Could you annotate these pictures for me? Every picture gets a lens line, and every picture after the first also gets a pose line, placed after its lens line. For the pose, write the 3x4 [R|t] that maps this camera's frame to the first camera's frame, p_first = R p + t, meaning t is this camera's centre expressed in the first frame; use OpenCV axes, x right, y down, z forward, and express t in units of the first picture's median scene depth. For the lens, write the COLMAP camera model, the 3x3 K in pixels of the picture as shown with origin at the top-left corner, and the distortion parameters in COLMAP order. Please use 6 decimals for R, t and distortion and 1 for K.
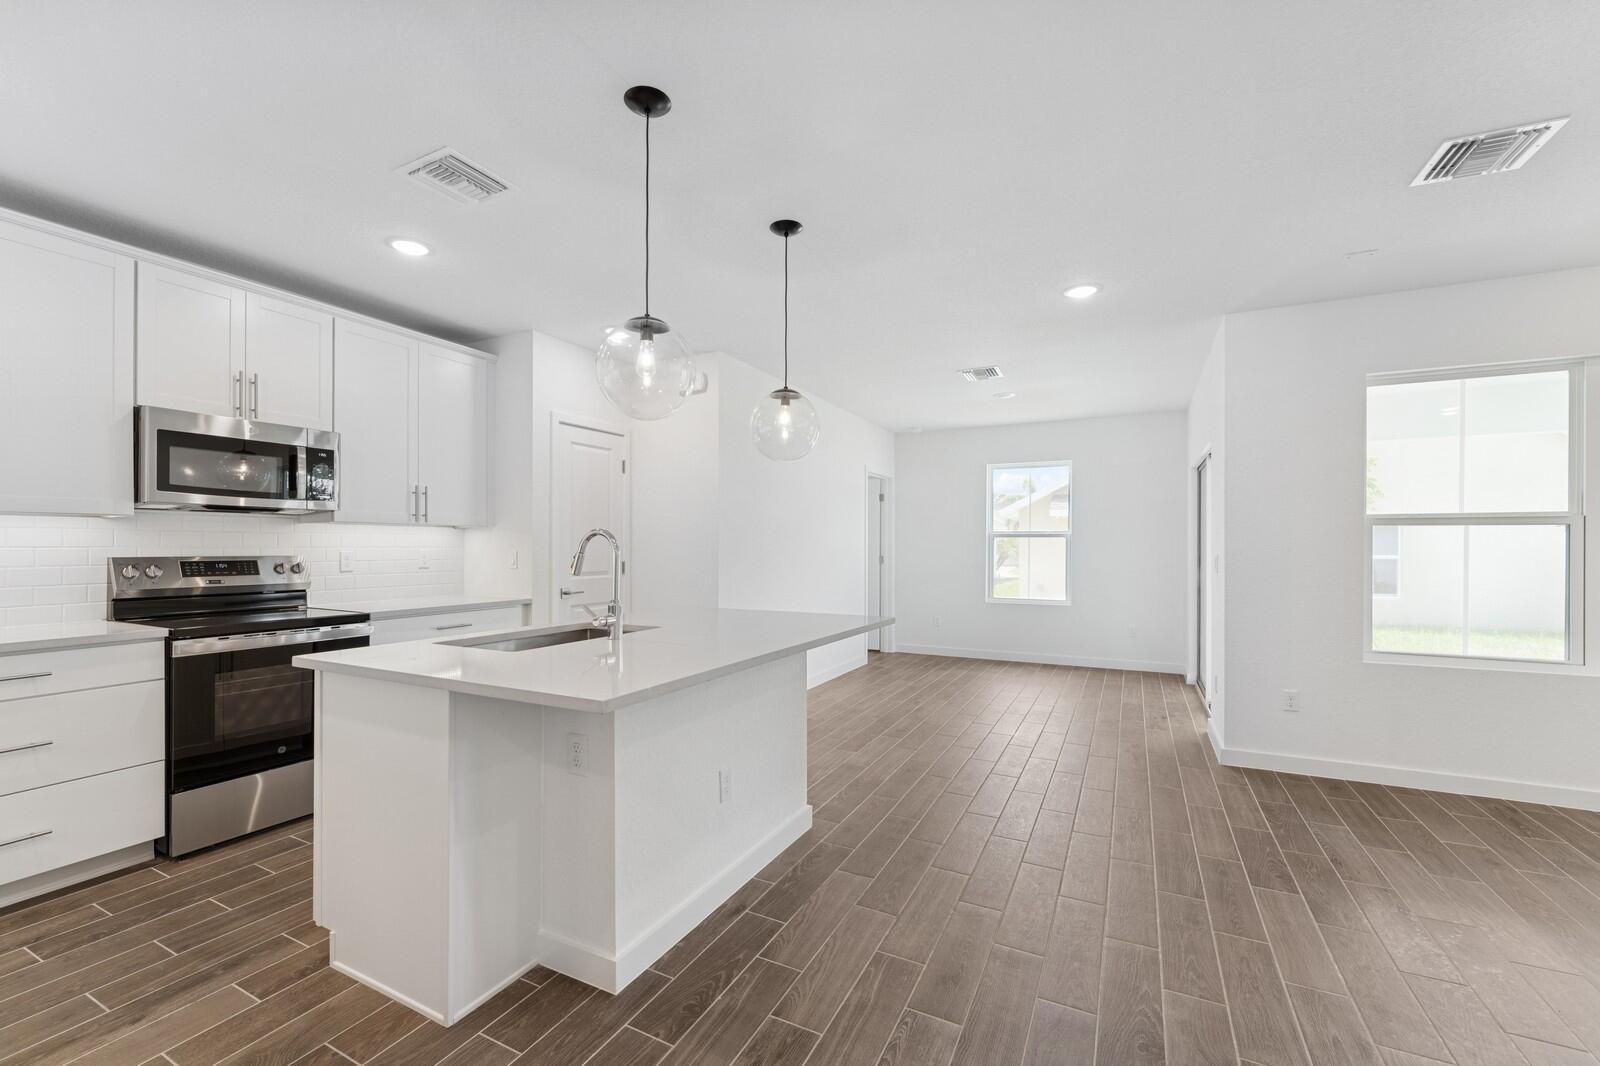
lens RADIAL K [[660.4, 0, 798.8], [0, 660.4, 544.4], [0, 0, 1]] dist [0.012877, 0.000154]
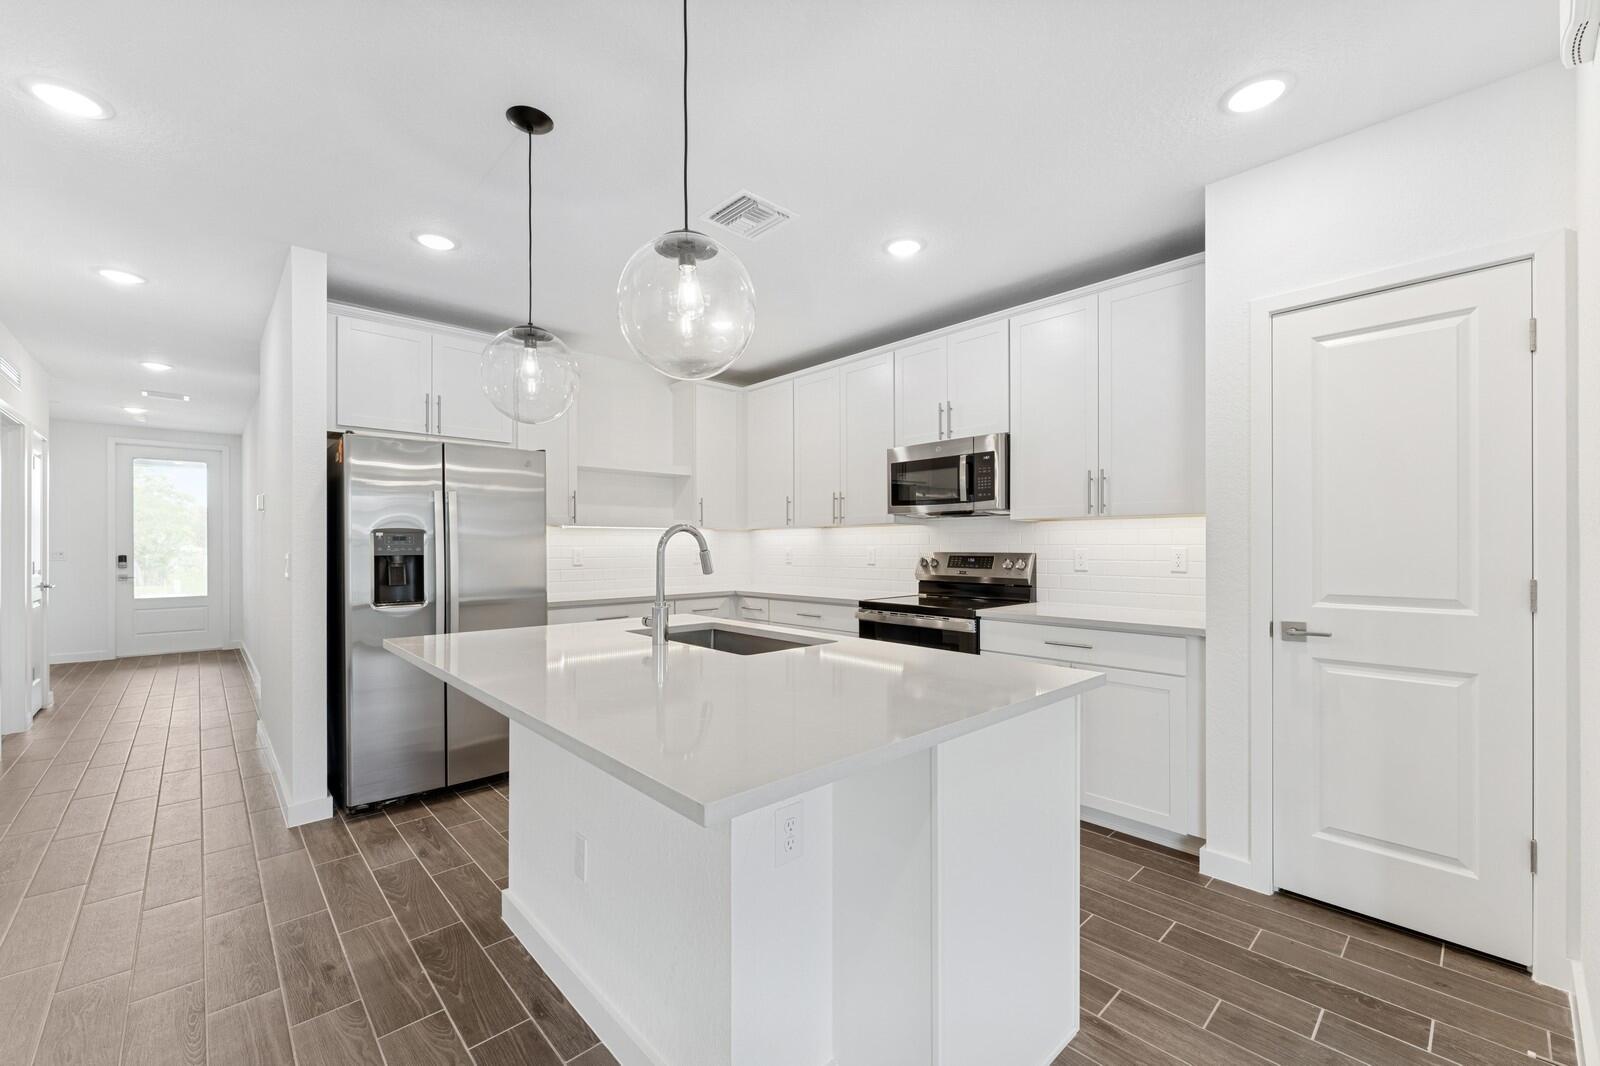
lens RADIAL K [[655.0, 0, 795.5], [0, 655.0, 542.9], [0, 0, 1]] dist [0.002897, 0.000059]
pose [[-0.351727, -0.003957, -0.936094, 0.407932], [0.004346, 0.999973, -0.005859, 0.006607], [0.936093, -0.006129, -0.351700, 1.204888]]
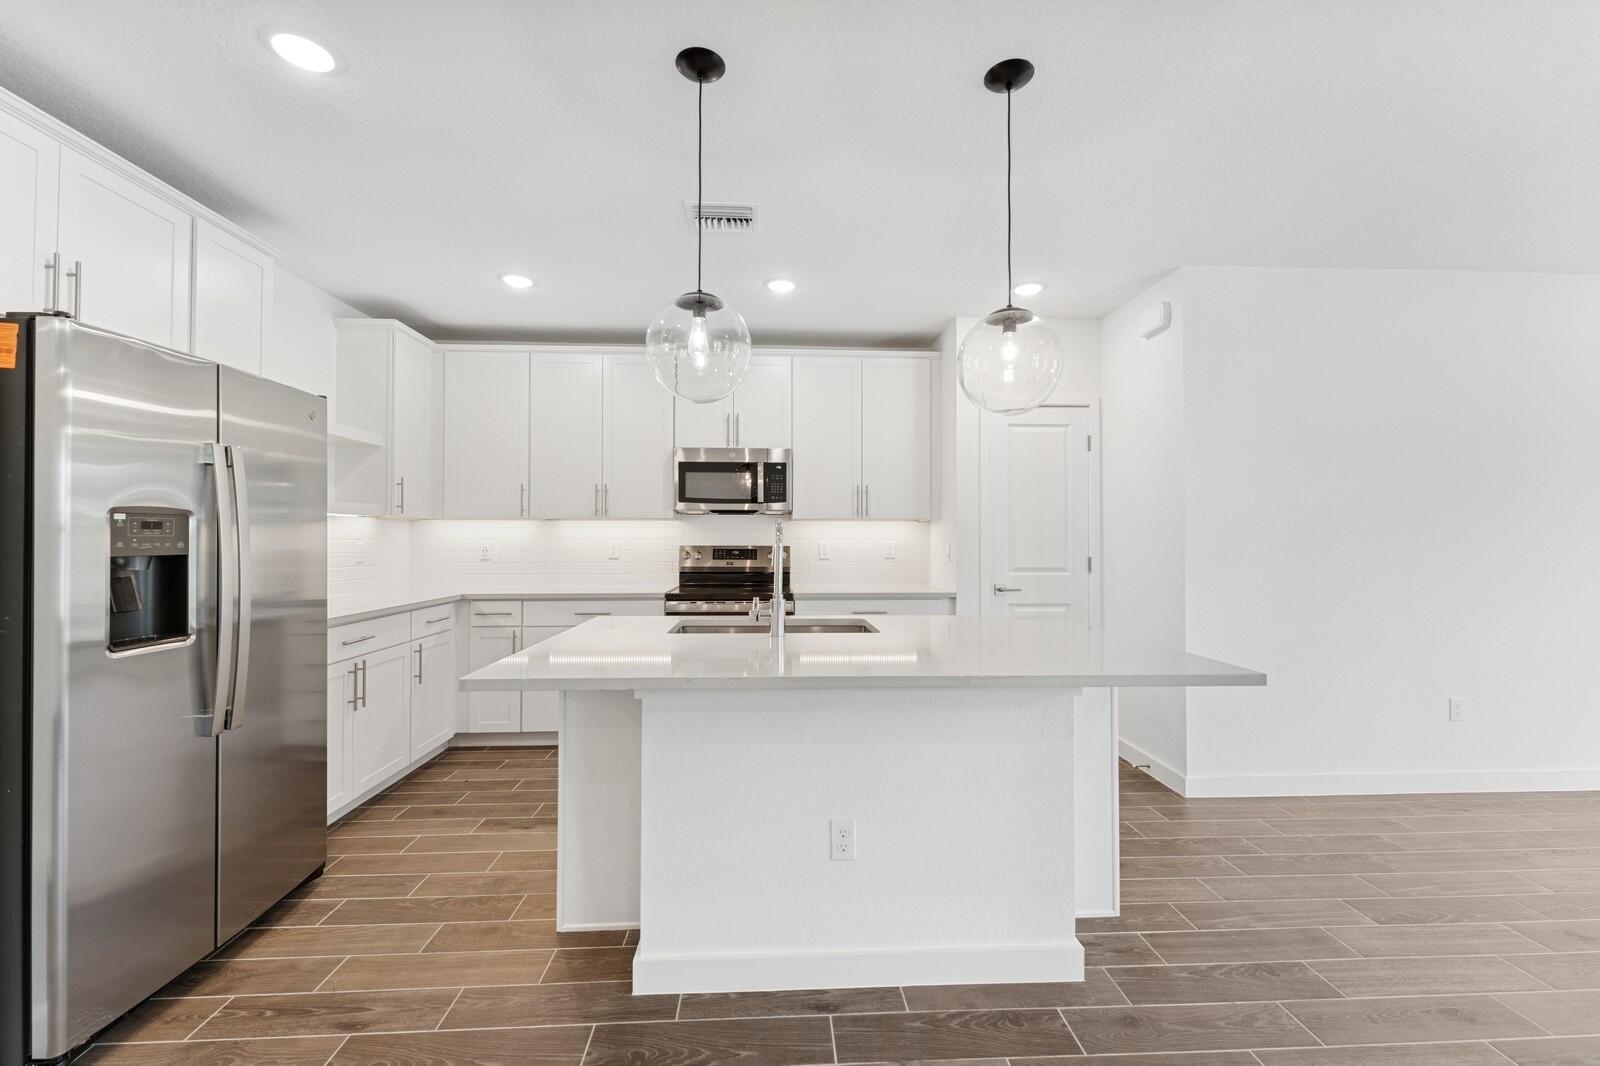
lens RADIAL K [[655.0, 0, 802.9], [0, 655.0, 527.6], [0, 0, 1]] dist [0.002897, 0.000059]
pose [[0.501928, -0.015720, -0.864767, 0.438508], [0.001602, 0.999850, -0.017247, 0.003647], [0.864908, 0.007271, 0.501877, 0.456484]]
